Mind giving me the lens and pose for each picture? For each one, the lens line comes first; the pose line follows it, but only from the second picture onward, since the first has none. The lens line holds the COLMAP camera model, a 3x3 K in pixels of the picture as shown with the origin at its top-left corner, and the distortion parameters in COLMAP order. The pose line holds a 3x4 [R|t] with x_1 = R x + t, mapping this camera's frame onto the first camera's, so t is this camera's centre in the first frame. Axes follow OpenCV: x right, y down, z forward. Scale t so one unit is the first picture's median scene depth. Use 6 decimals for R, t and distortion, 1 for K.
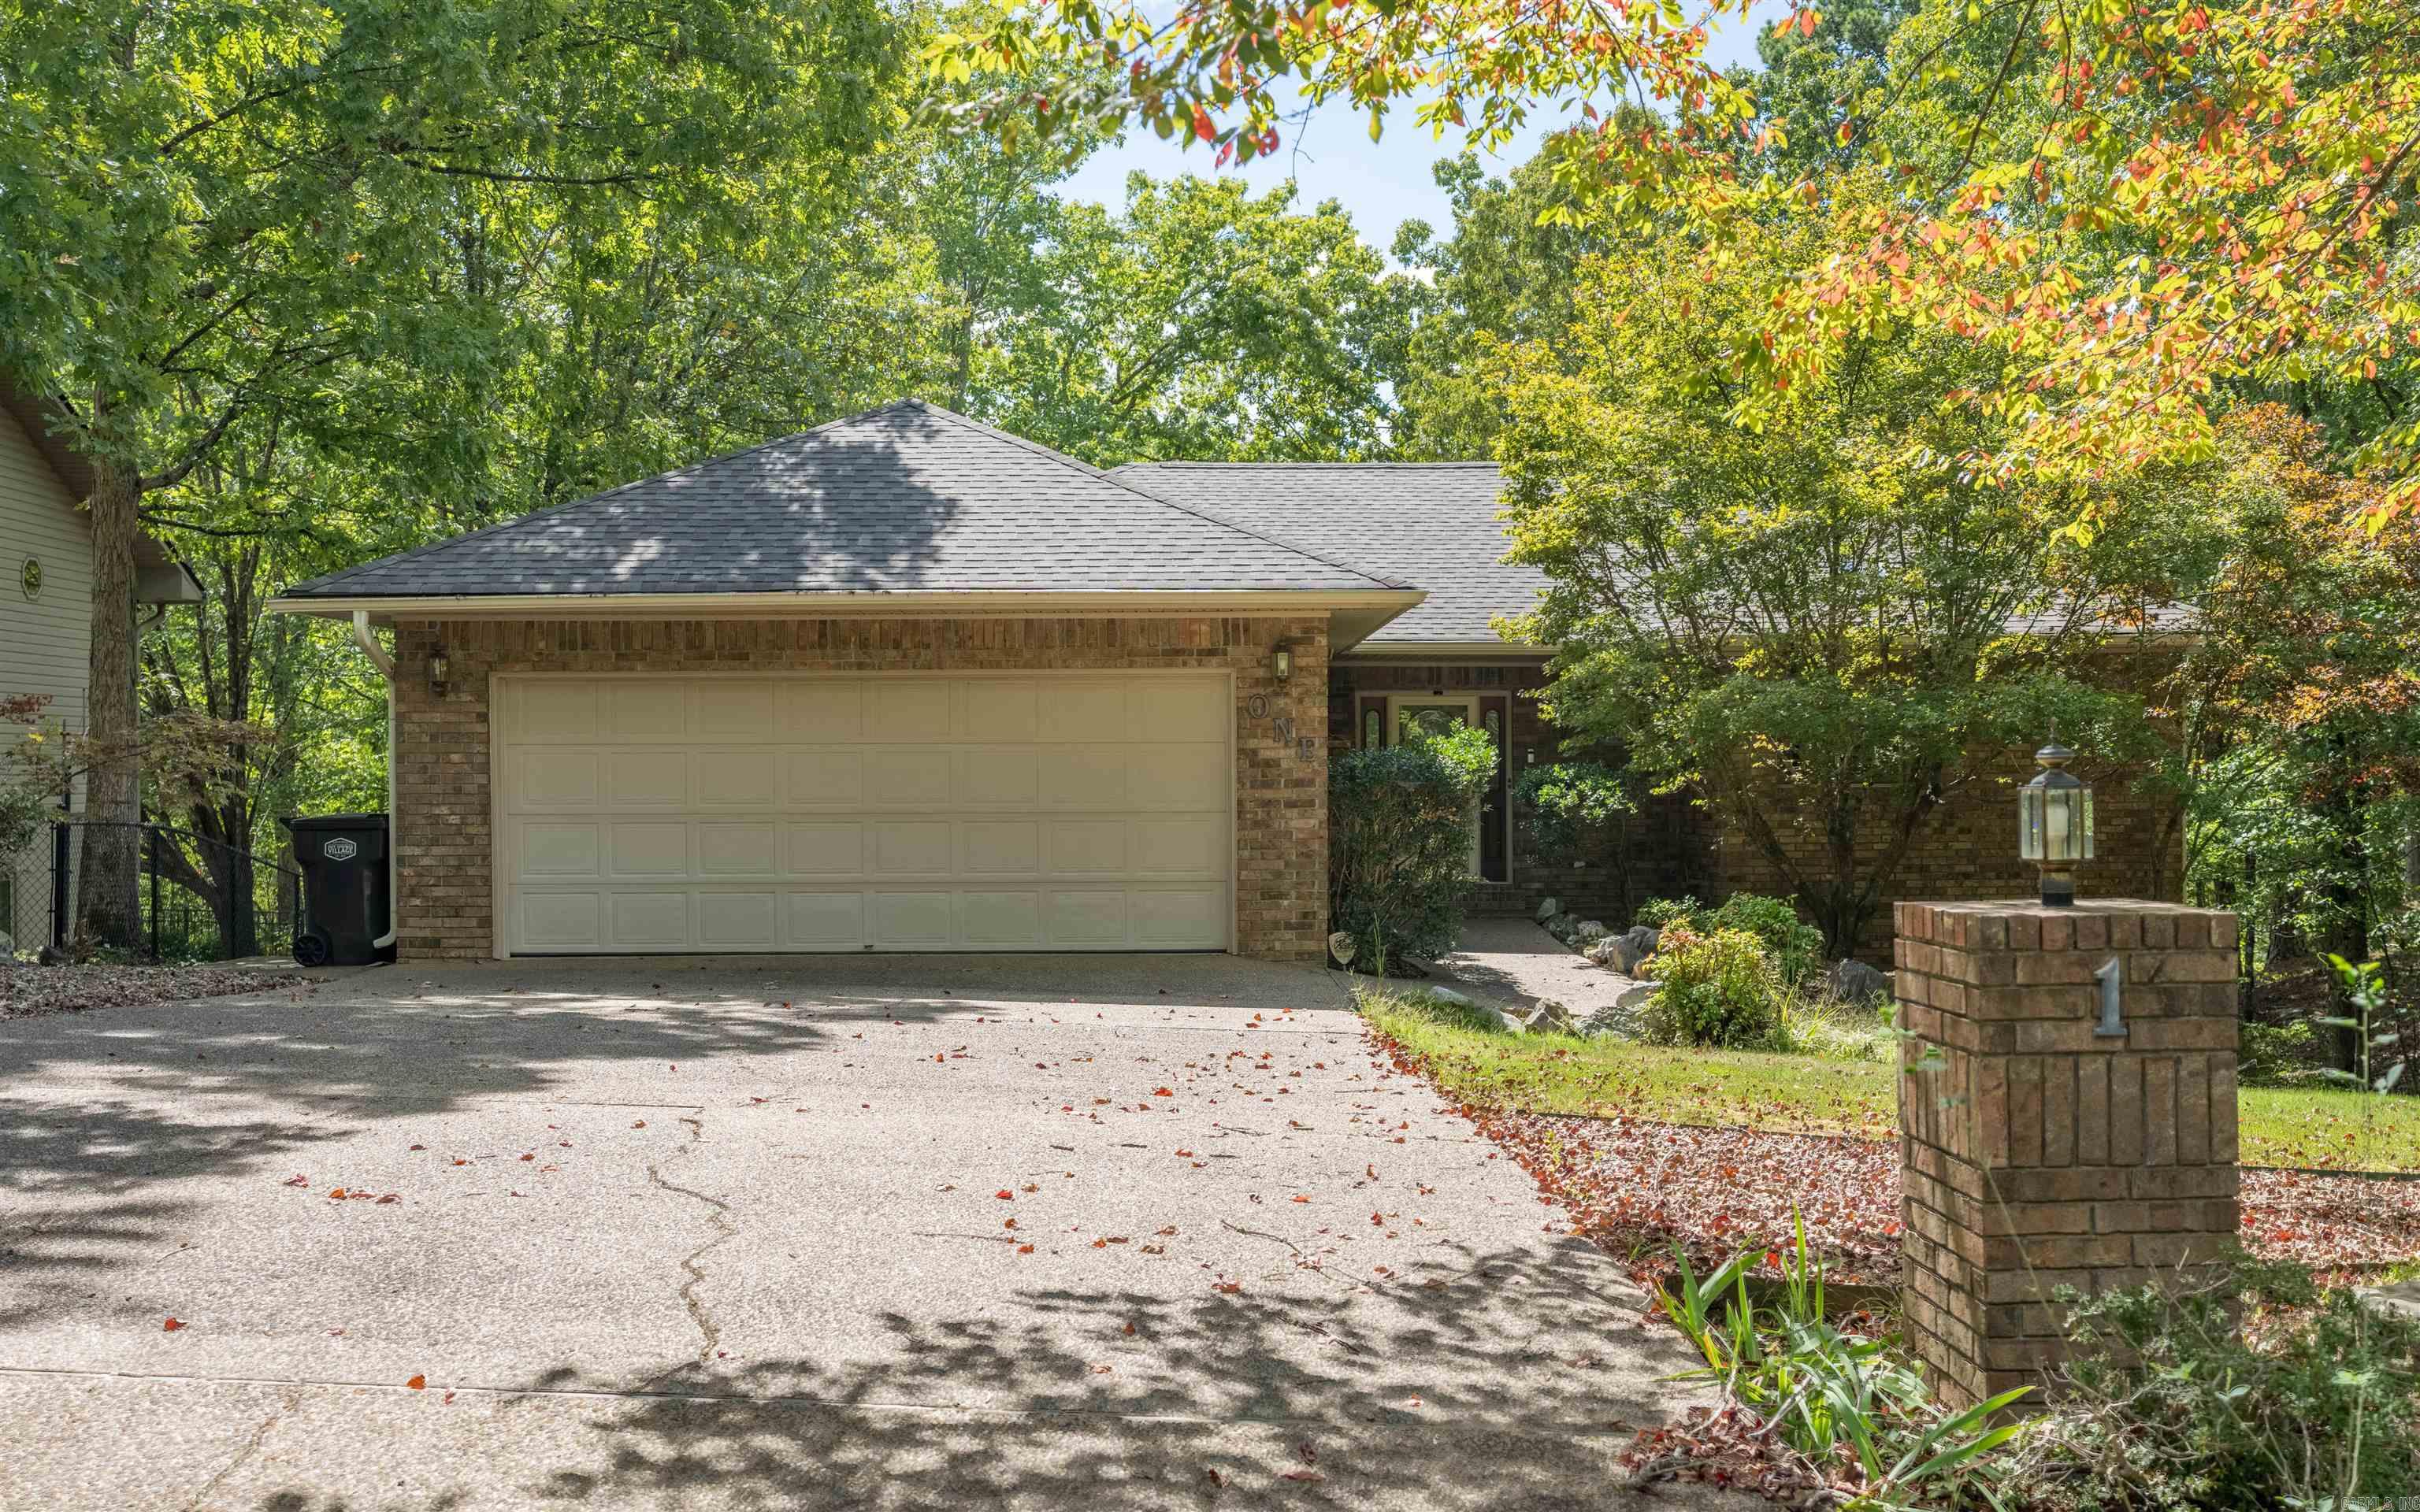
lens RADIAL K [[2420.7, 0, 1210.0], [0, 2420.7, 756.0], [0, 0, 1]] dist [0.002395, 0.000002]
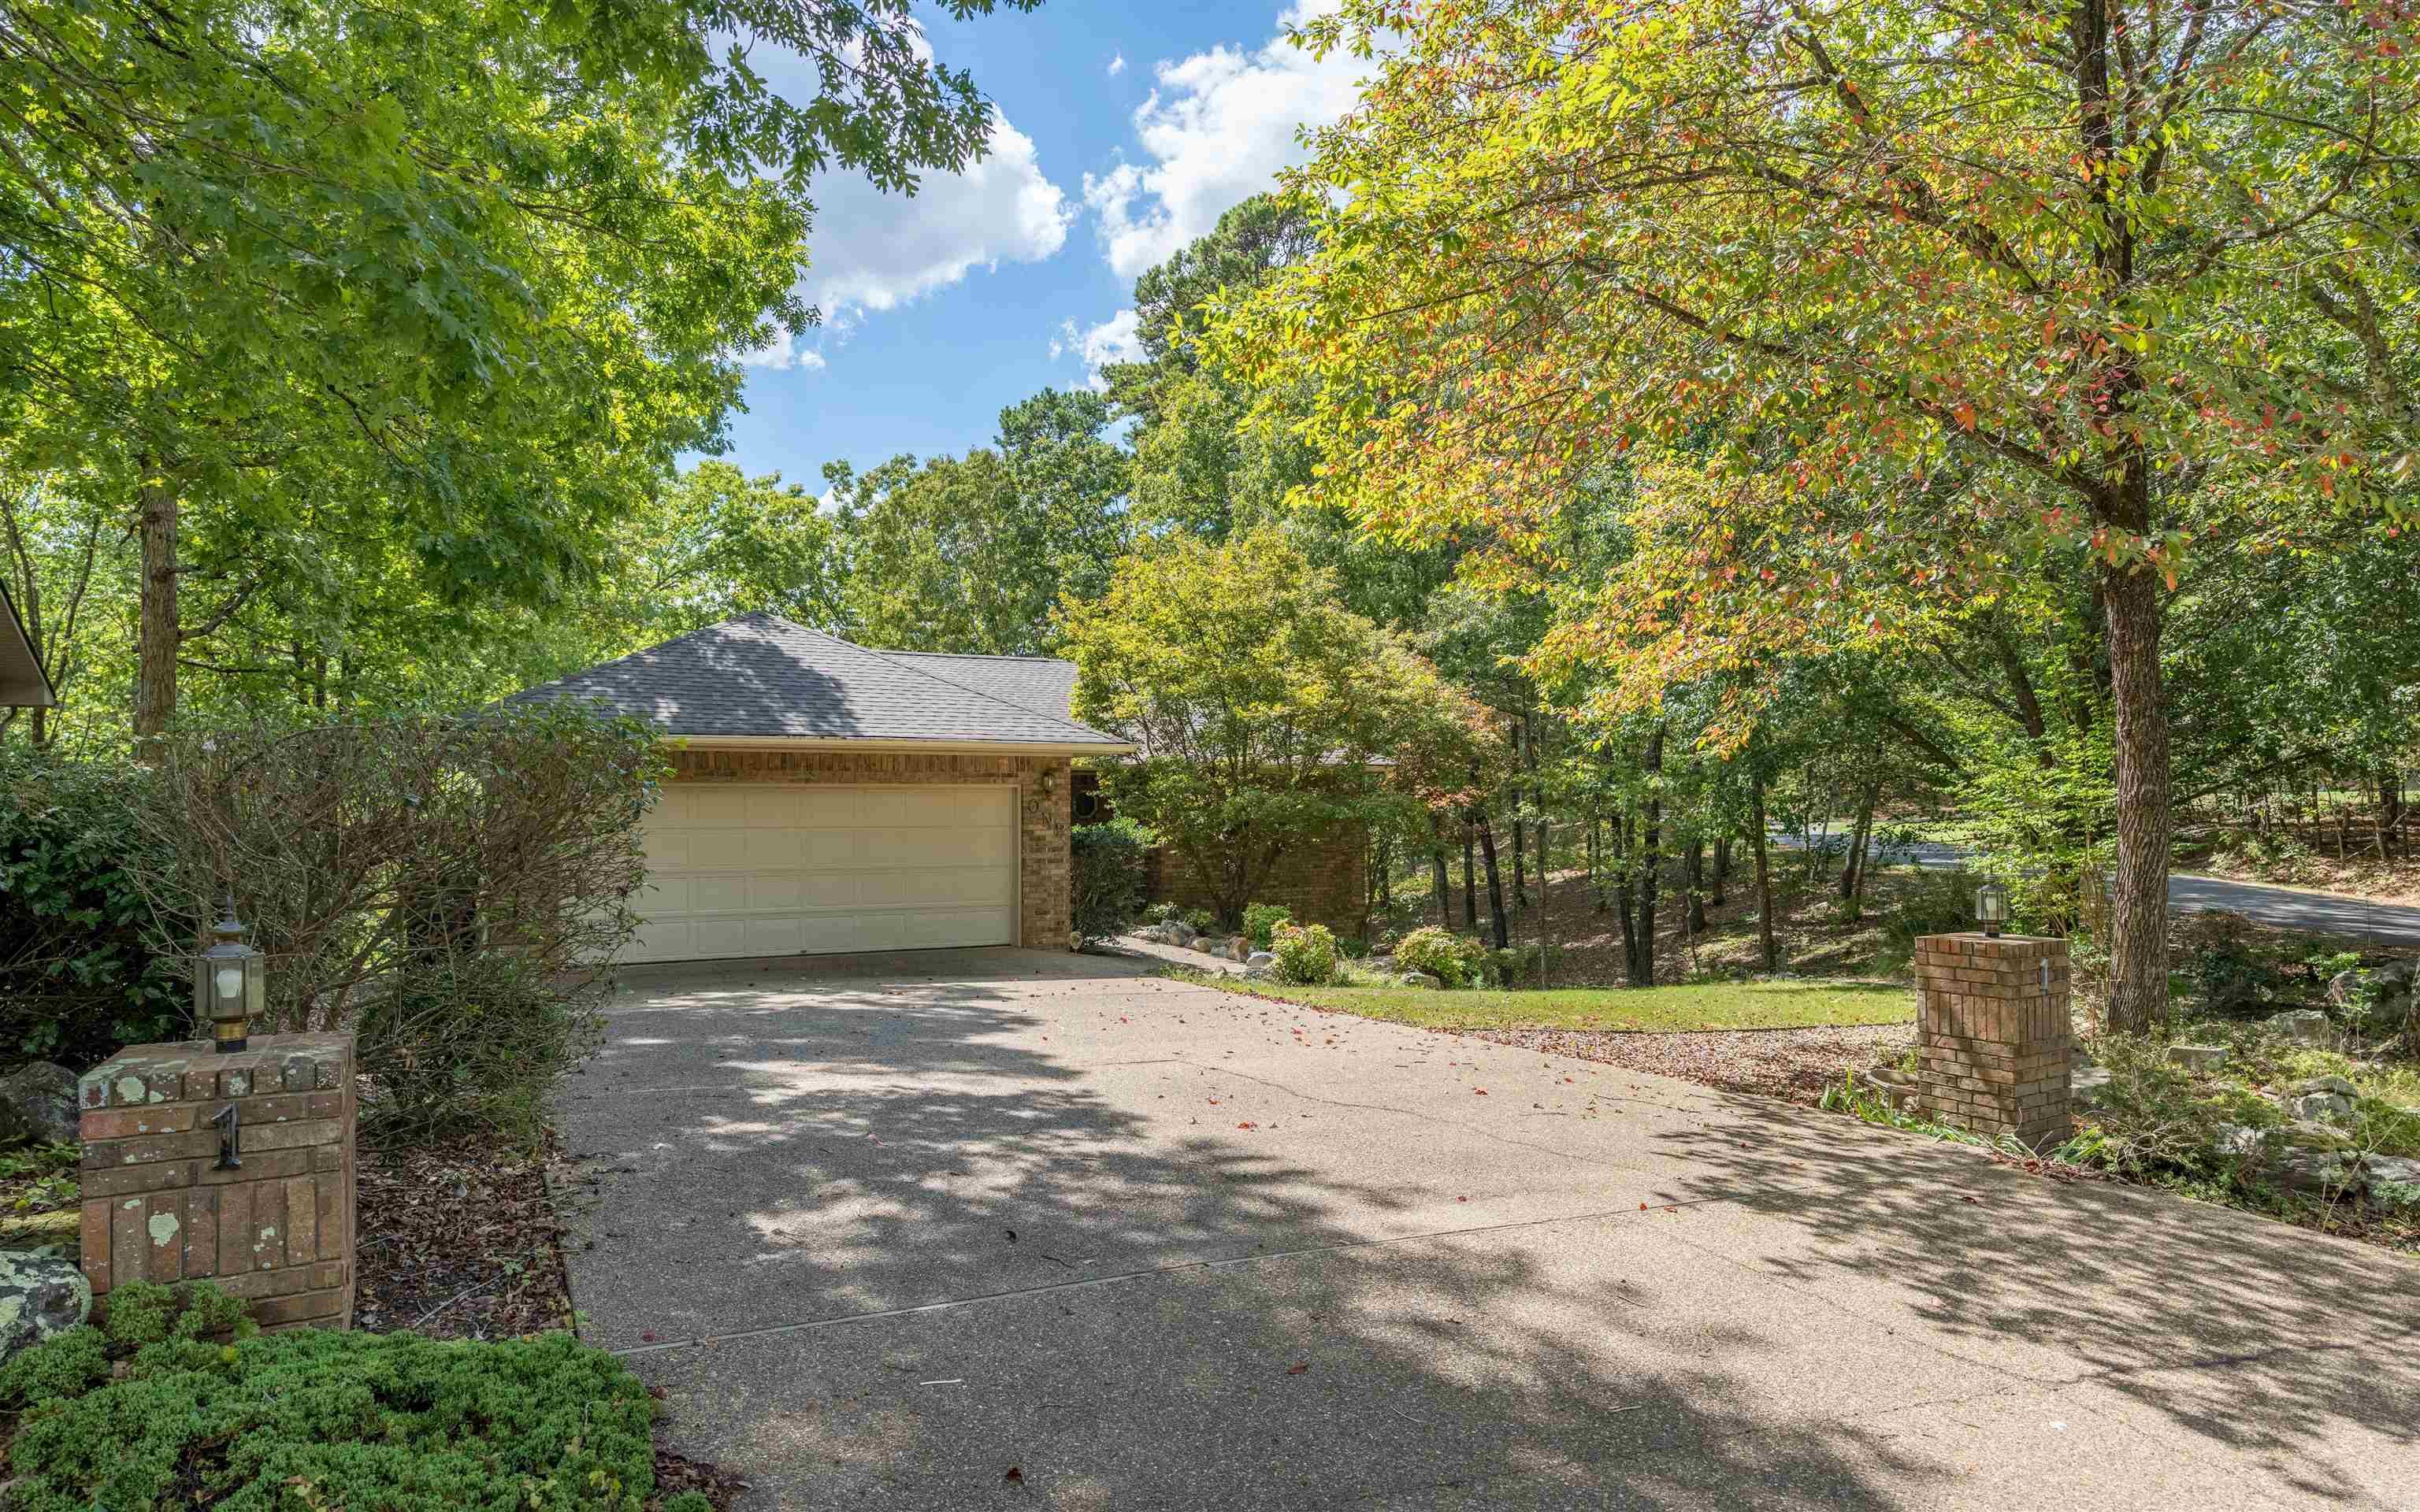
lens RADIAL K [[1391.9, 0, 1210.0], [0, 1391.9, 756.0], [0, 0, 1]] dist [-0.001636, -0.000120]
pose [[0.882712, 0.021678, 0.469415, -0.348400], [-0.006422, 0.999399, -0.034076, -0.023831], [-0.469871, 0.027065, 0.882320, 0.032449]]
